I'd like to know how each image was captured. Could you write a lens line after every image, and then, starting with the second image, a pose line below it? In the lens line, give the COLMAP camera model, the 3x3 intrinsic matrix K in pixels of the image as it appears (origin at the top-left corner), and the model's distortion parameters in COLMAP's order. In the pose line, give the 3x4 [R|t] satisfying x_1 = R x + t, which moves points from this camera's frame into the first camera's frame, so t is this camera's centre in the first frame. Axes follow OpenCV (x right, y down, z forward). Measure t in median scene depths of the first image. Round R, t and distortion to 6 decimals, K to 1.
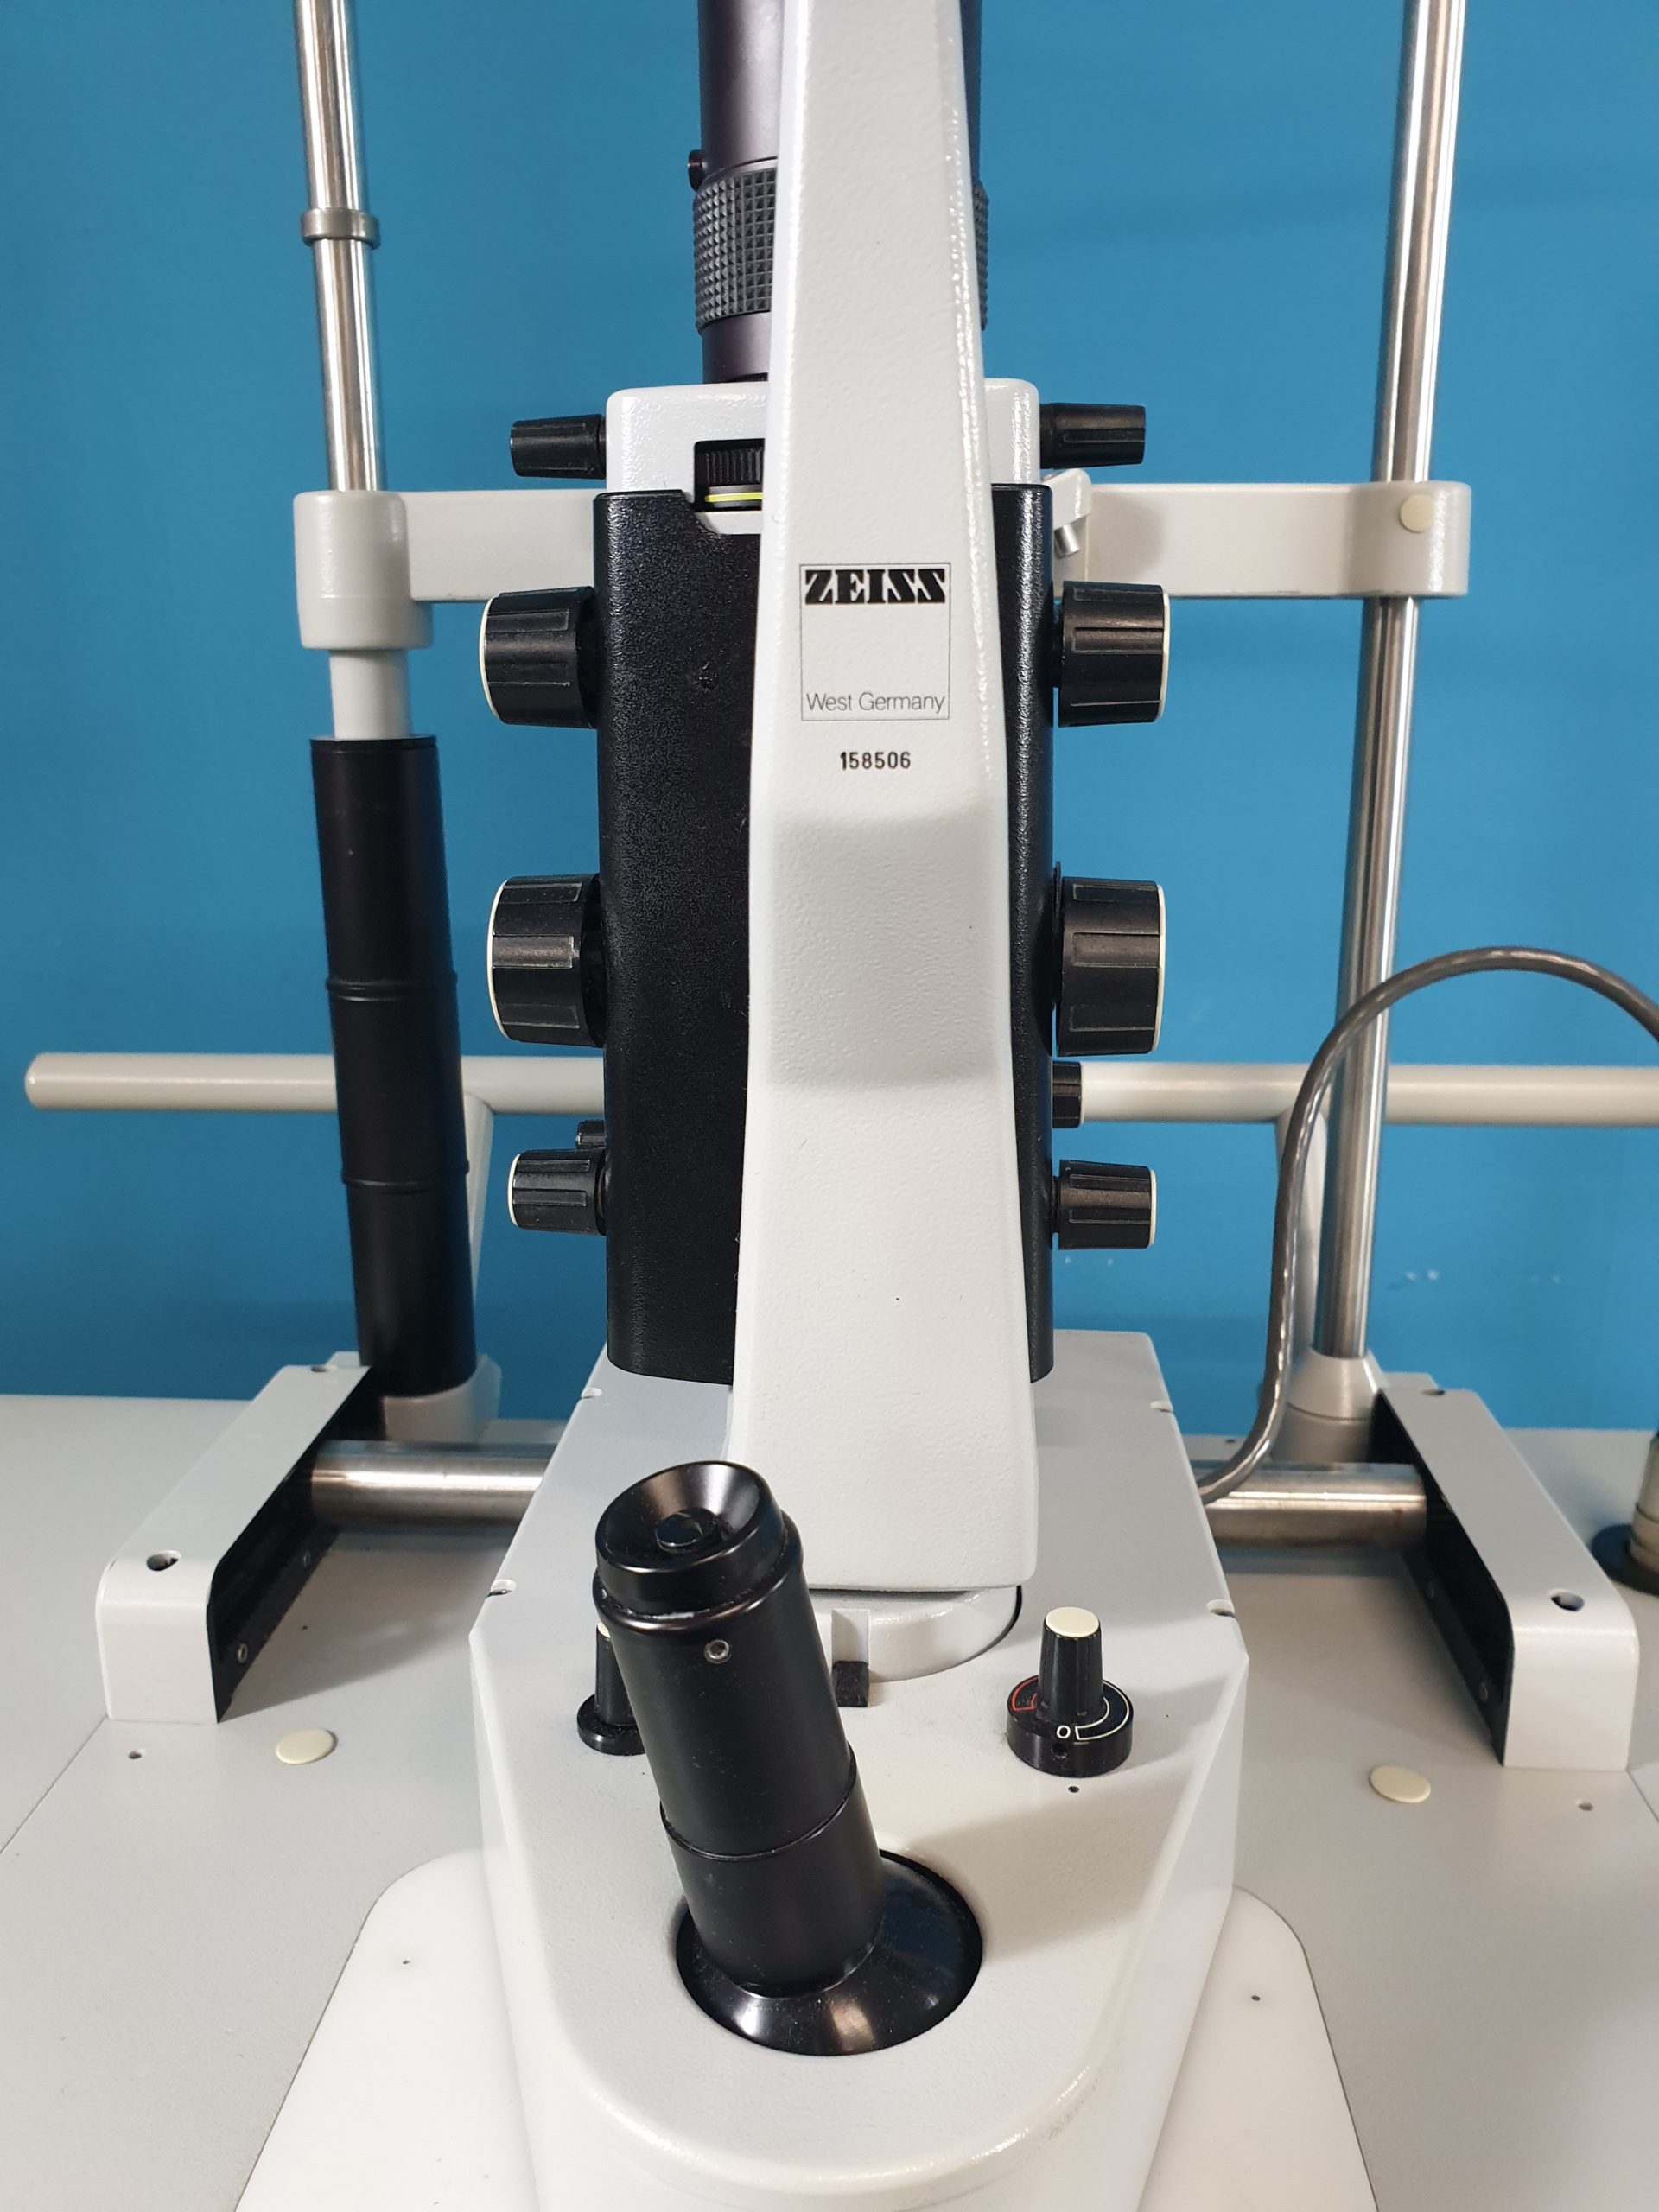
lens RADIAL K [[1662.6, 0, 818.3], [0, 1662.6, 1101.3], [0, 0, 1]] dist [0.001253, -0.004799]
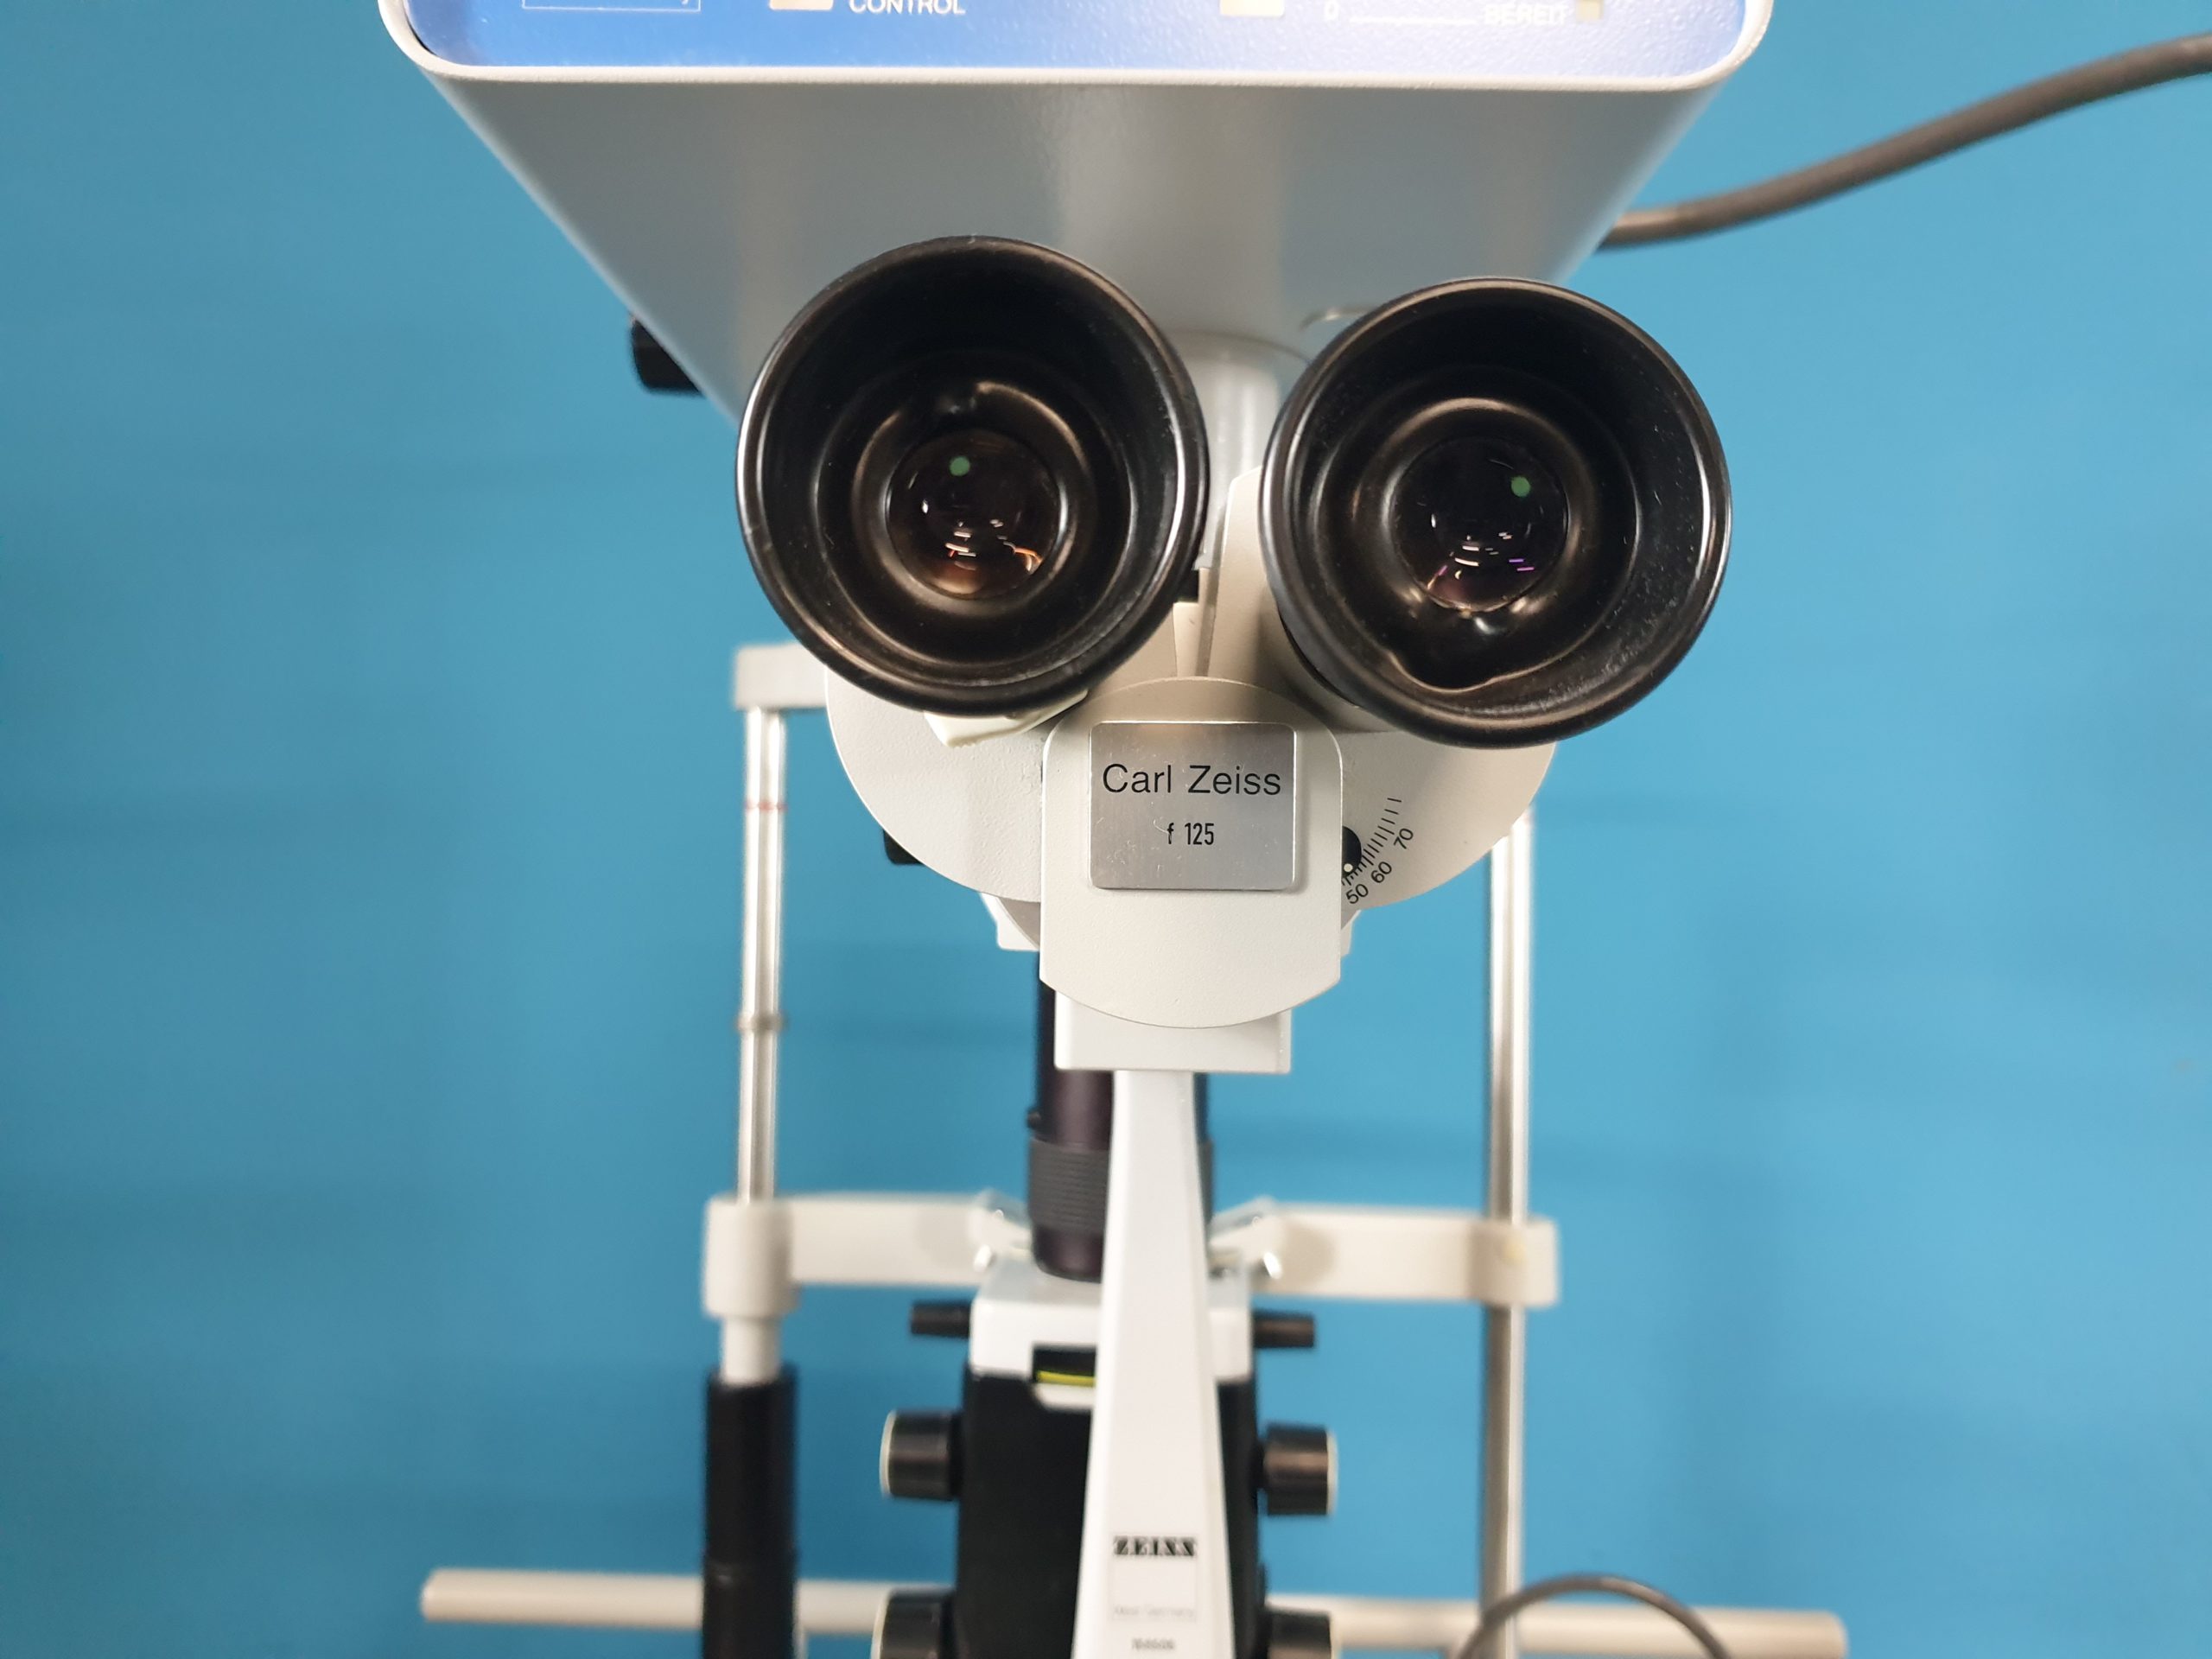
lens RADIAL K [[1709.0, 0, 1092.5], [0, 1709.0, 833.9], [0, 0, 1]] dist [0.003517, -0.010332]
pose [[0.999078, 0.026456, 0.033805, -0.073398], [-0.015818, 0.958986, -0.283011, -0.348371], [-0.039906, 0.282215, 0.958521, -0.598395]]
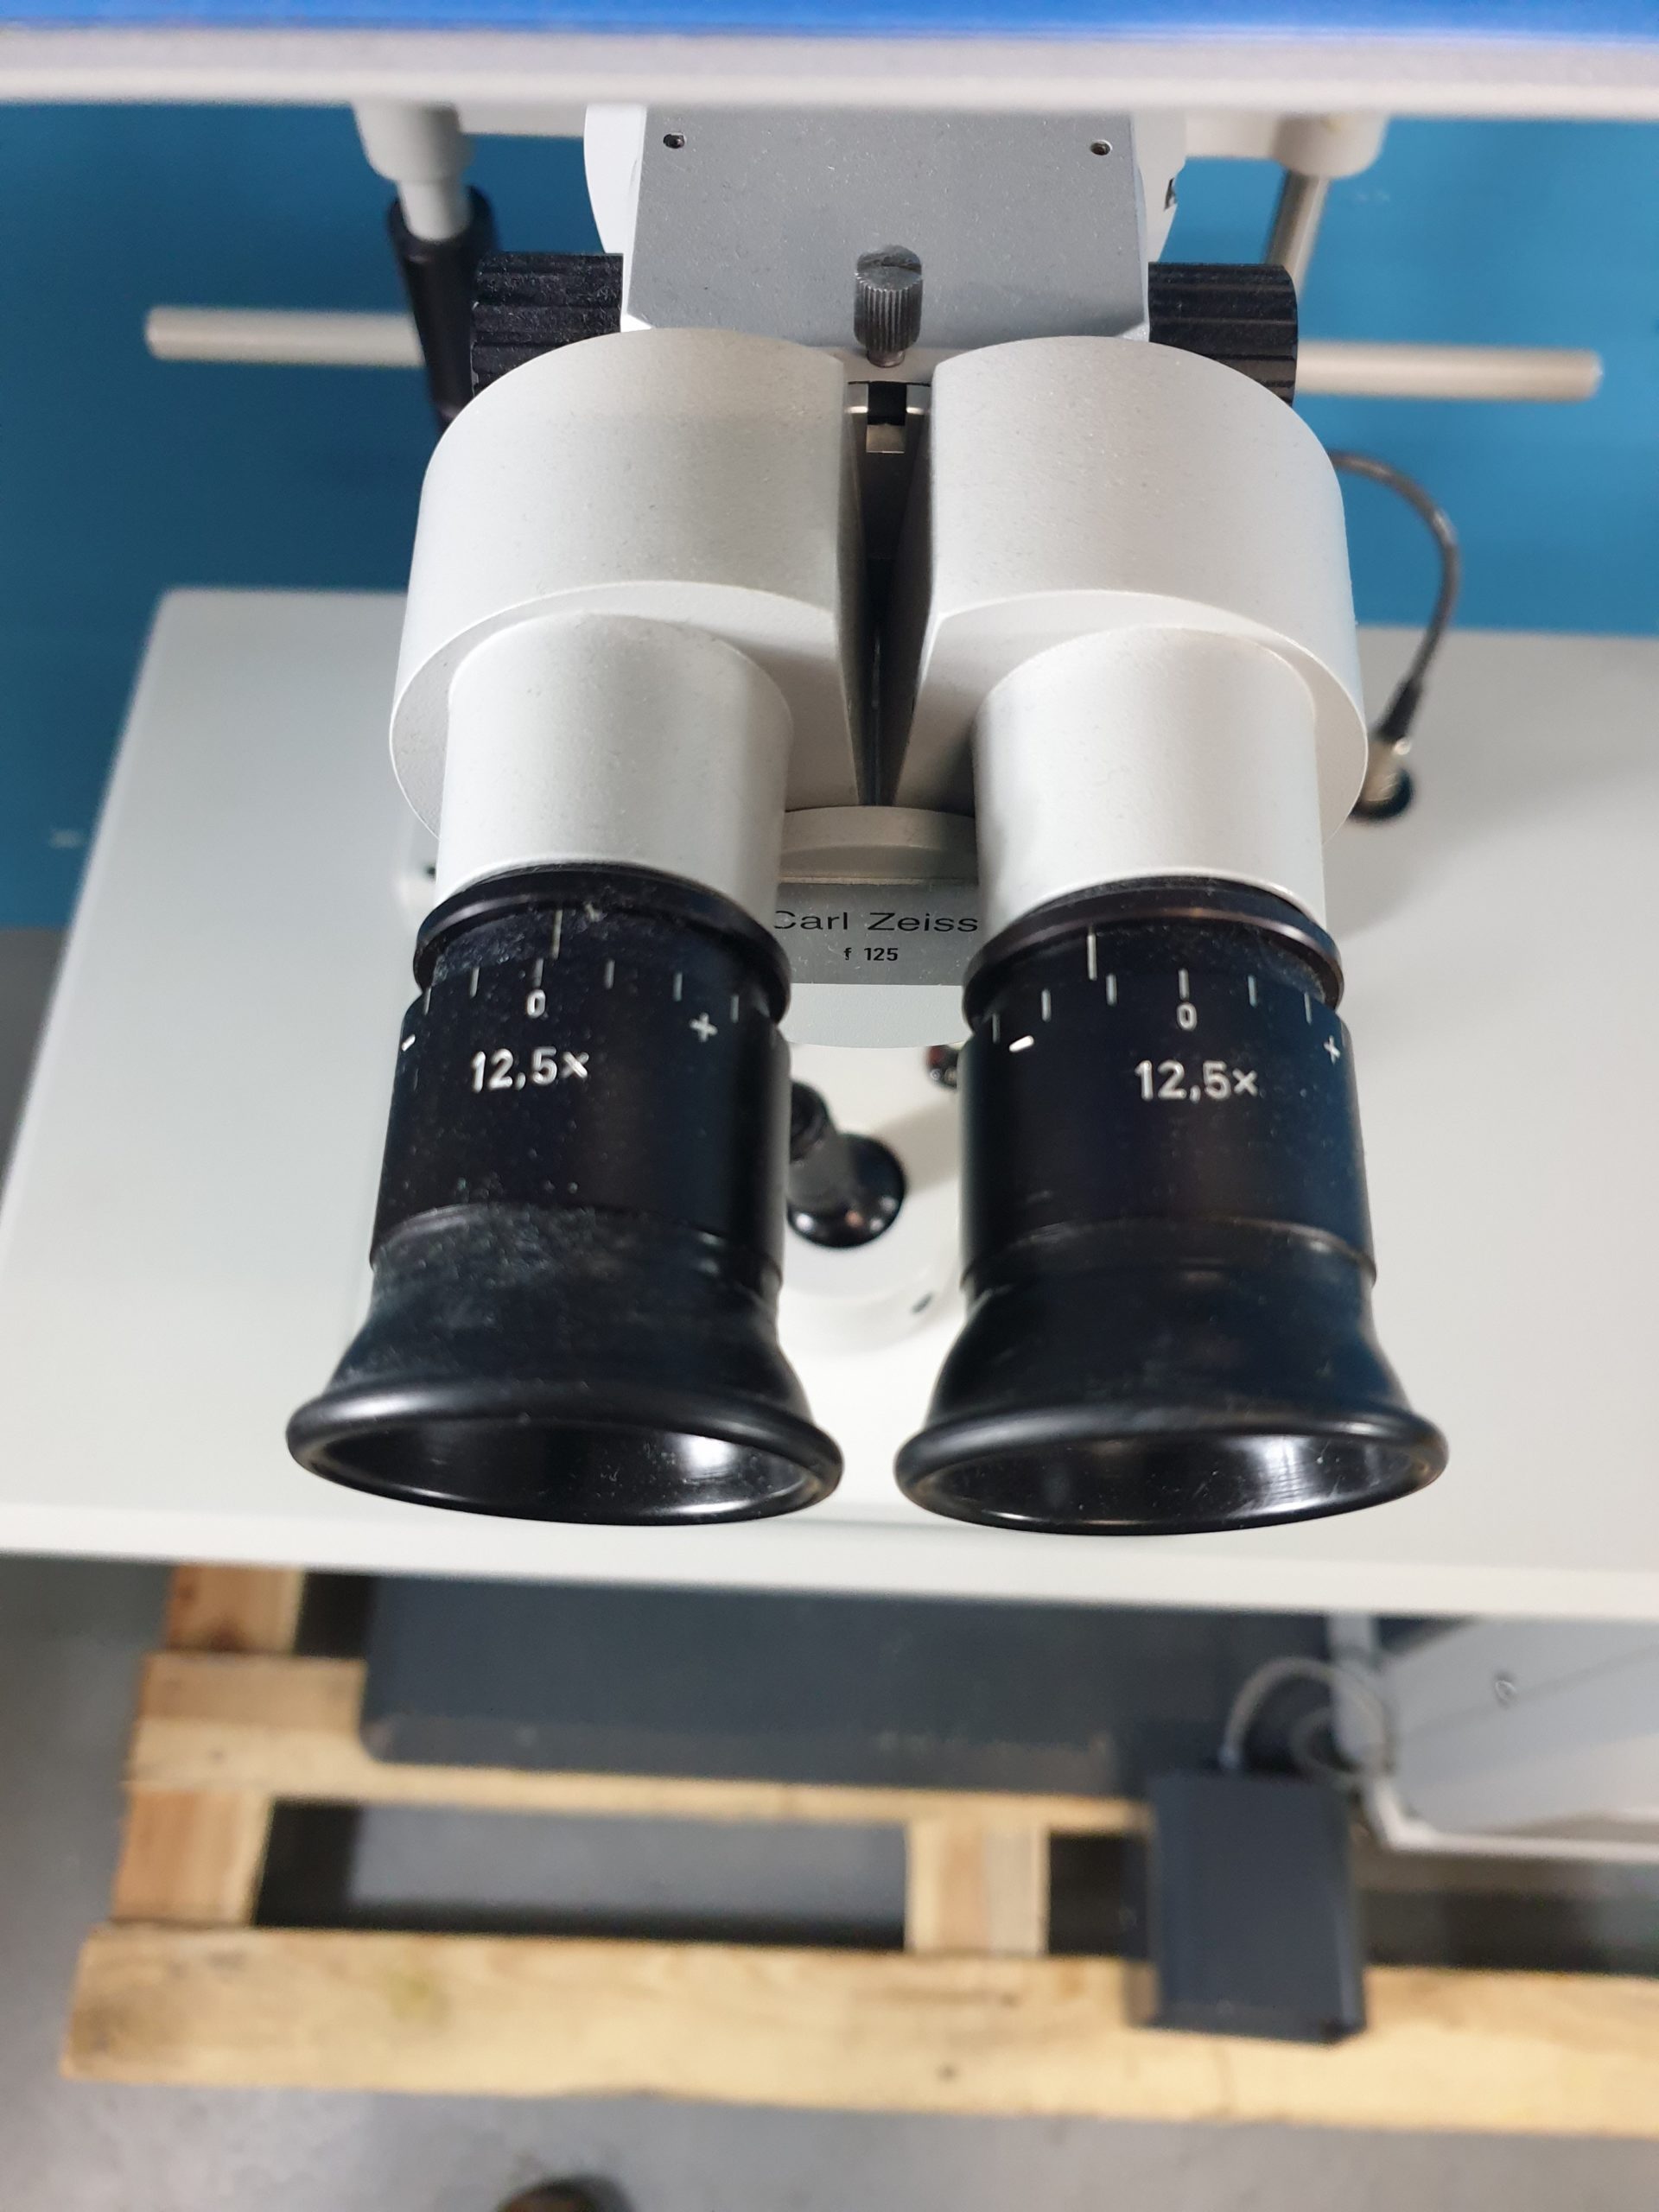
lens RADIAL K [[1709.0, 0, 821.8], [0, 1709.0, 1122.9], [0, 0, 1]] dist [0.003517, -0.010332]
pose [[0.999496, -0.031299, 0.005311, -0.027179], [0.015913, 0.638696, 0.769295, -1.052651], [-0.027471, -0.768822, 0.638872, -0.334235]]
